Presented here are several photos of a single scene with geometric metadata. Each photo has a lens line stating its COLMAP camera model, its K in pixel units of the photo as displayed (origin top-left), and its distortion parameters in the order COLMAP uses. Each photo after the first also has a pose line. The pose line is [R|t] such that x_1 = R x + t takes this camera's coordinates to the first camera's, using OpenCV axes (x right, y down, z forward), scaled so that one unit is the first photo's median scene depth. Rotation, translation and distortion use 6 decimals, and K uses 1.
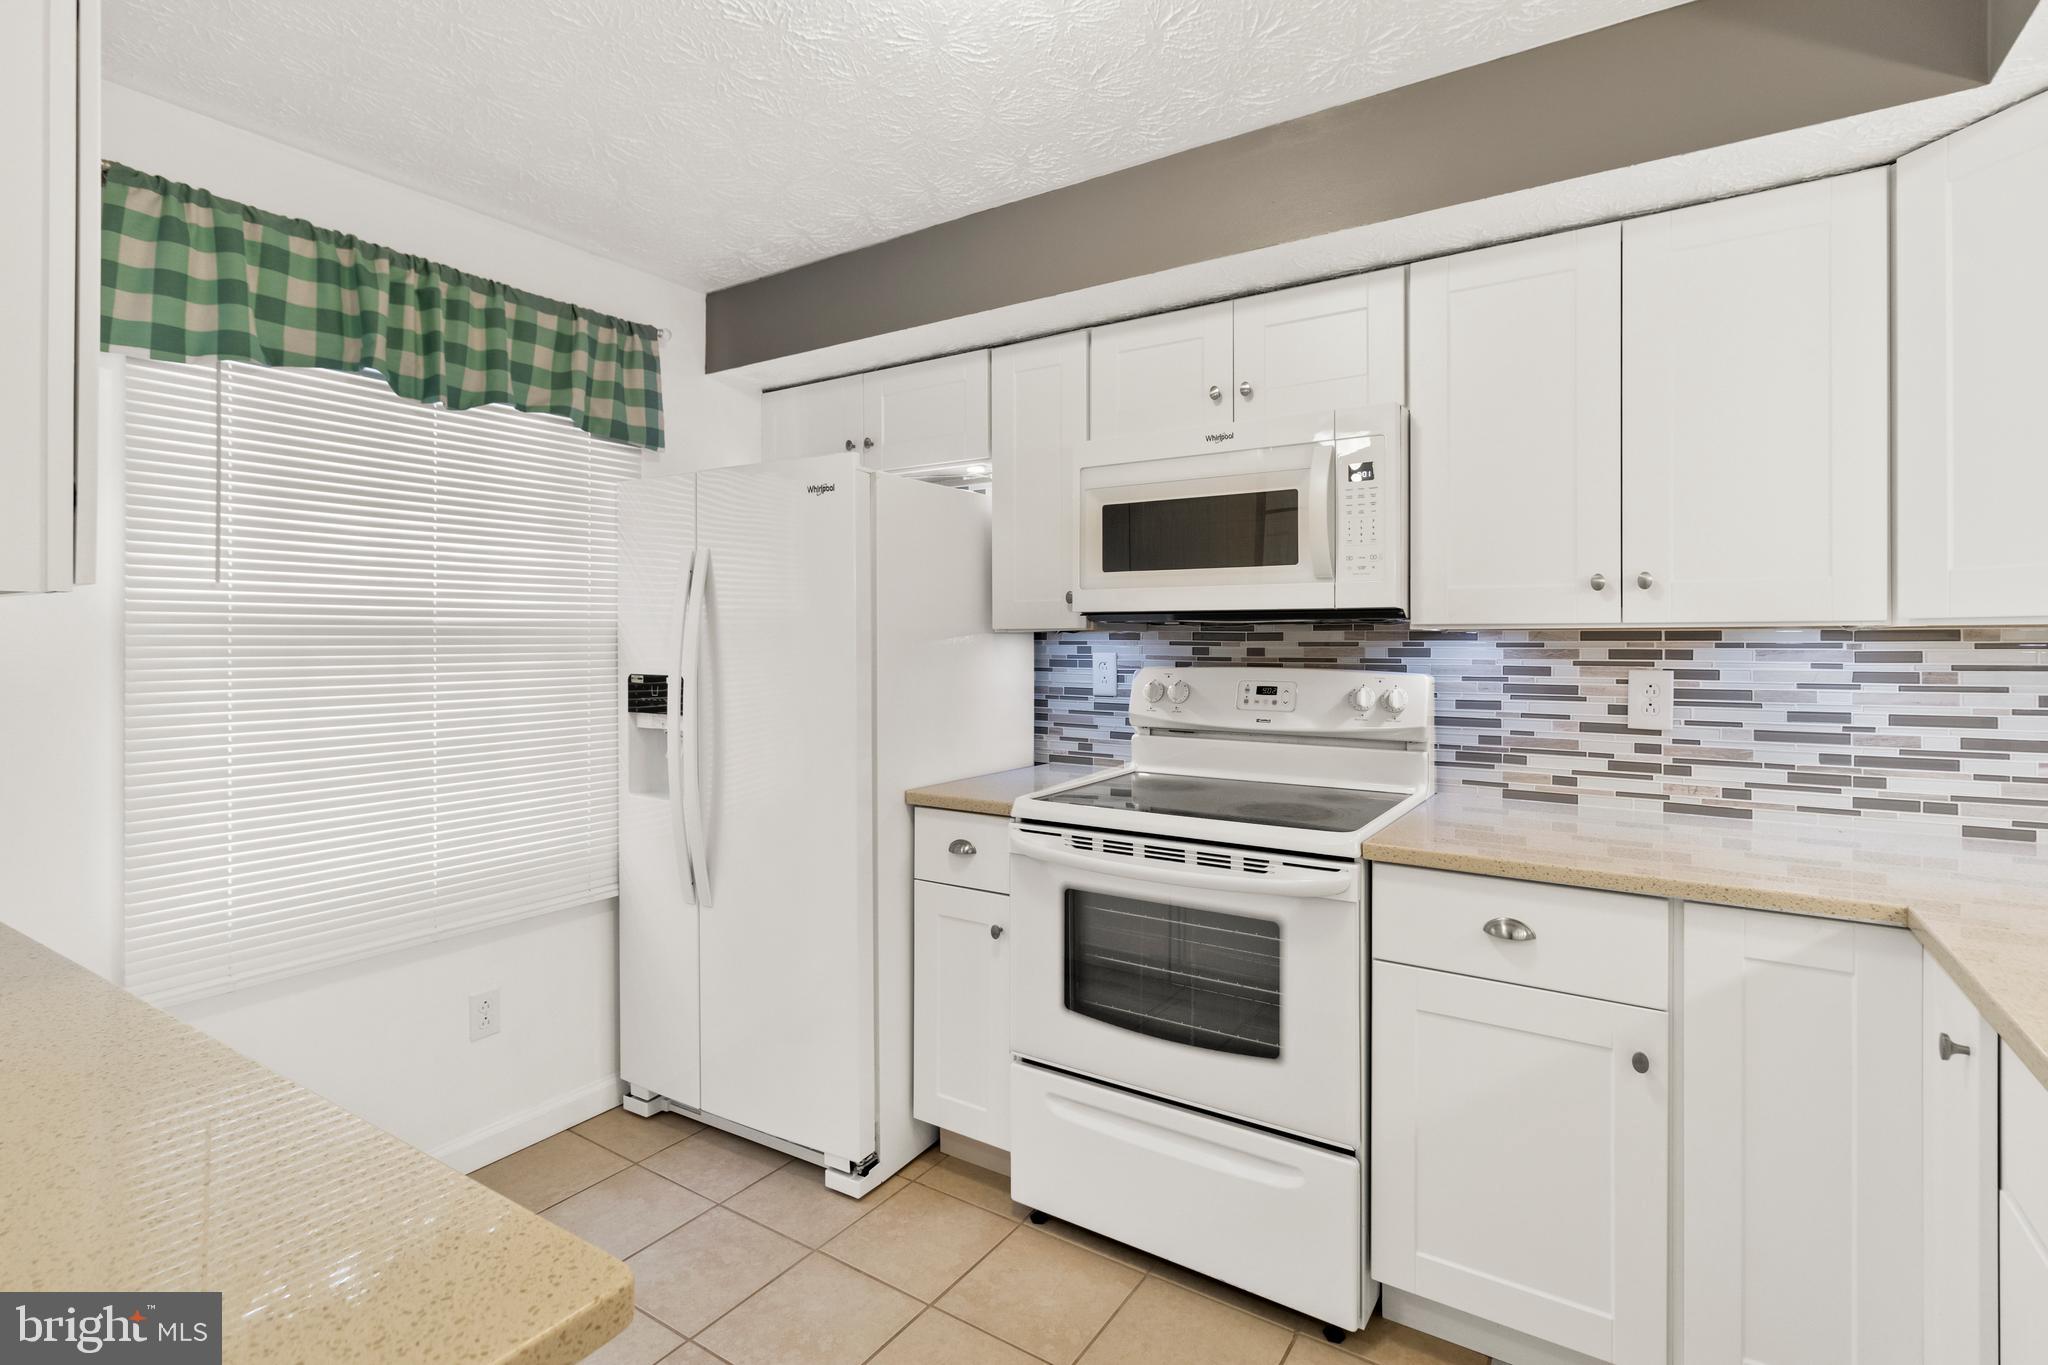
lens RADIAL K [[966.5, 0, 1047.2], [0, 966.5, 634.3], [0, 0, 1]] dist [0.001117, 0.001088]
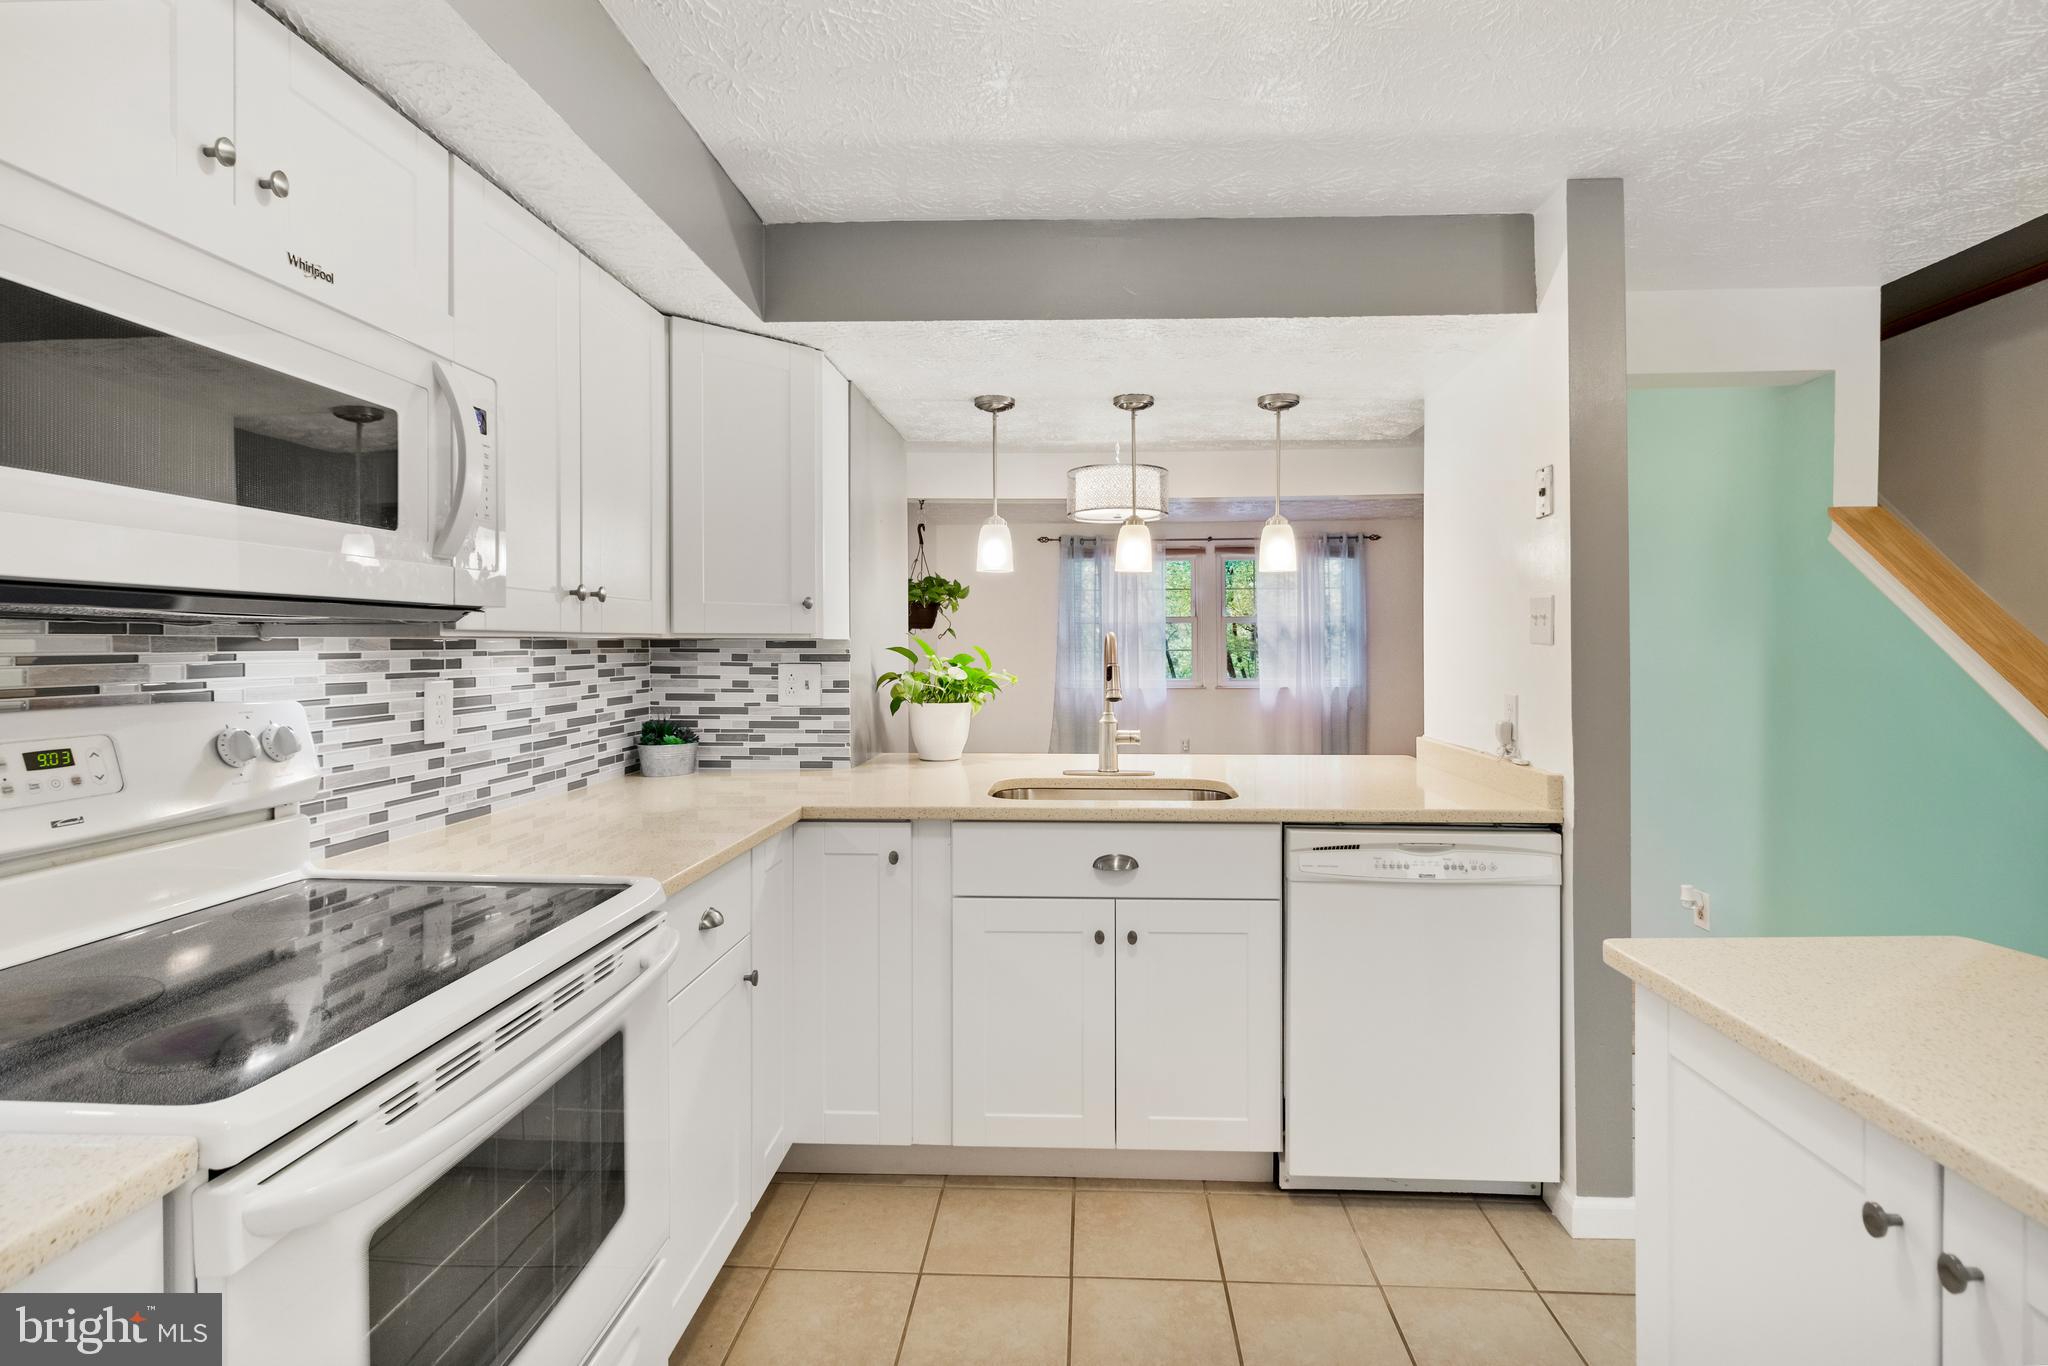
lens RADIAL K [[964.6, 0, 1051.5], [0, 964.6, 640.0], [0, 0, 1]] dist [-0.001260, 0.000359]
pose [[-0.505494, 0.004291, 0.862820, -0.484725], [-0.002514, 0.999976, -0.006446, 0.001720], [-0.862827, -0.005428, -0.505471, 0.923532]]
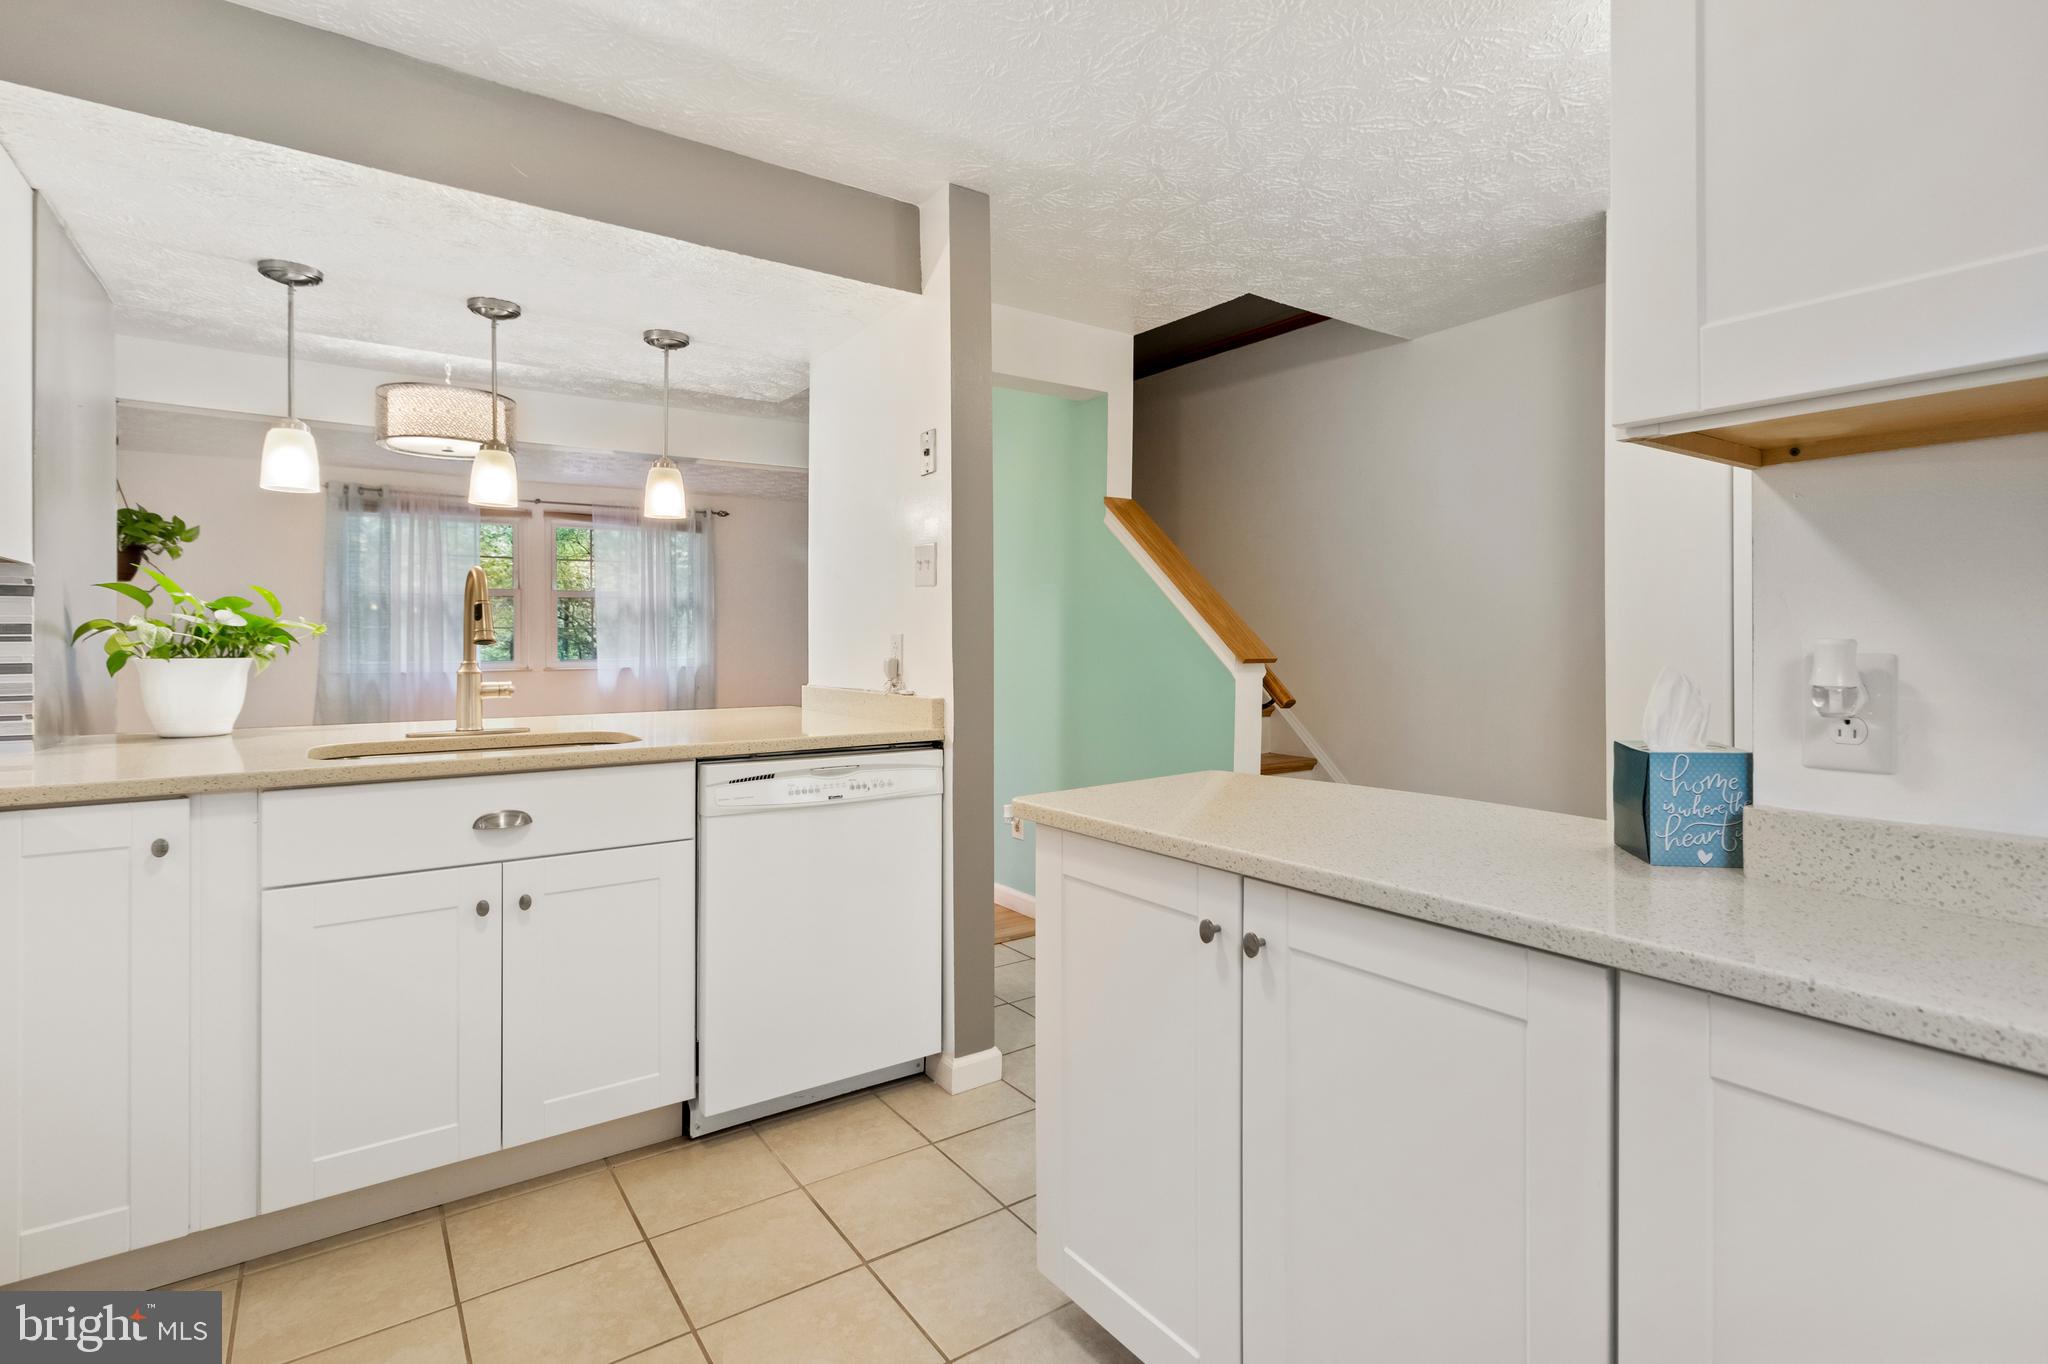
lens RADIAL K [[985.7, 0, 1054.9], [0, 985.7, 630.3], [0, 0, 1]] dist [-0.000801, -0.000456]
pose [[-0.932743, 0.004823, 0.360509, -0.437661], [0.000601, 0.999930, -0.011823, 0.068570], [-0.360541, -0.010811, -0.932681, 1.014206]]
